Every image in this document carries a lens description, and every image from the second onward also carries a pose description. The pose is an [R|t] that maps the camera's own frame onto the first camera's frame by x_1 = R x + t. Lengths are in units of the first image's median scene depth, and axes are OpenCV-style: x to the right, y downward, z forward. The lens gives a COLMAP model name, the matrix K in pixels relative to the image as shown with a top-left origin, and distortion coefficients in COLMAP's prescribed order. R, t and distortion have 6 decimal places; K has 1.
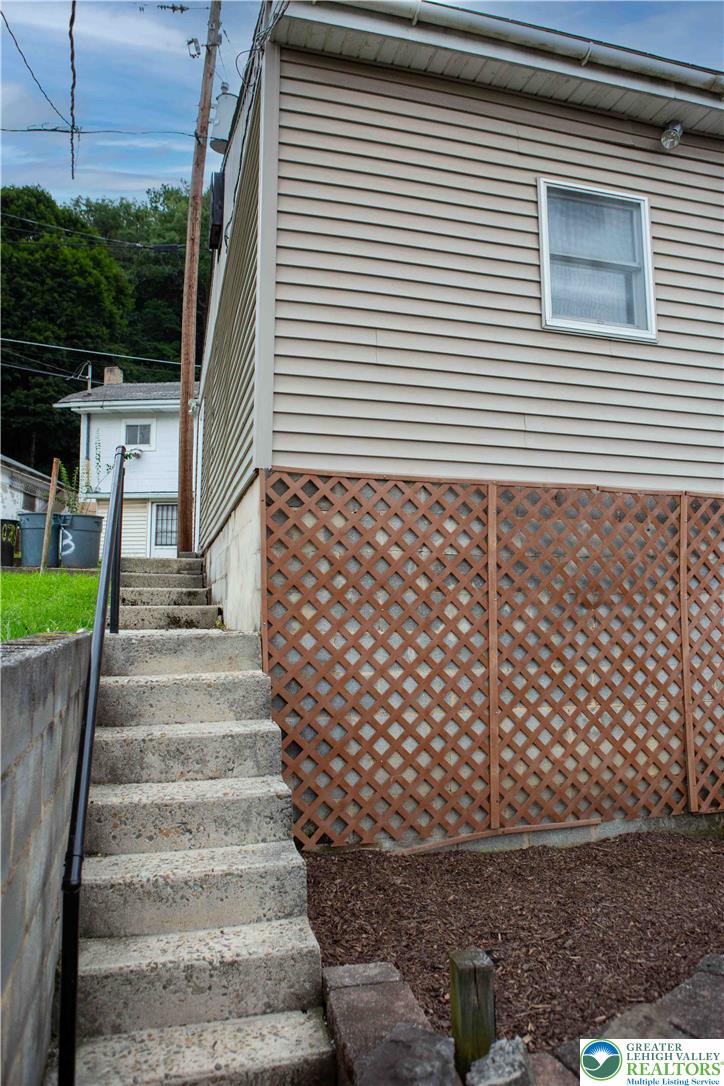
lens RADIAL K [[730.4, 0, 362.4], [0, 730.4, 537.7], [0, 0, 1]] dist [-0.058704, 0.022857]
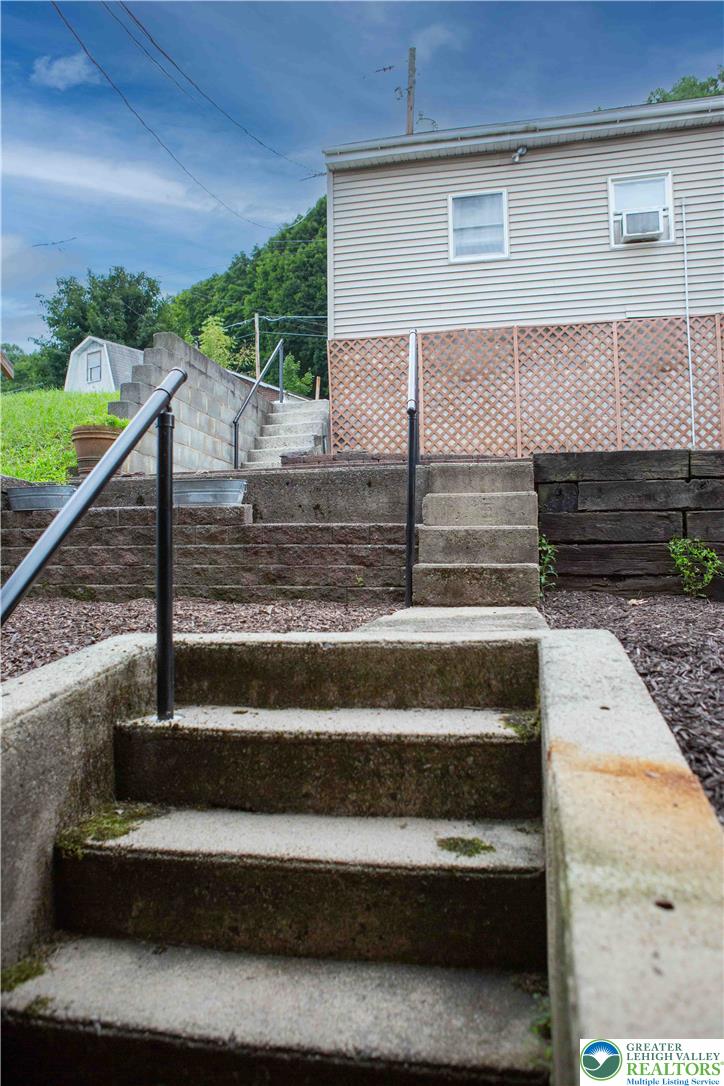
lens RADIAL K [[730.4, 0, 362.6], [0, 730.4, 544.6], [0, 0, 1]] dist [-0.058704, 0.022857]
pose [[0.891324, -0.033486, -0.452129, 1.081104], [0.056044, 0.997758, 0.036587, 0.527301], [0.449890, -0.057950, 0.891202, -1.280648]]
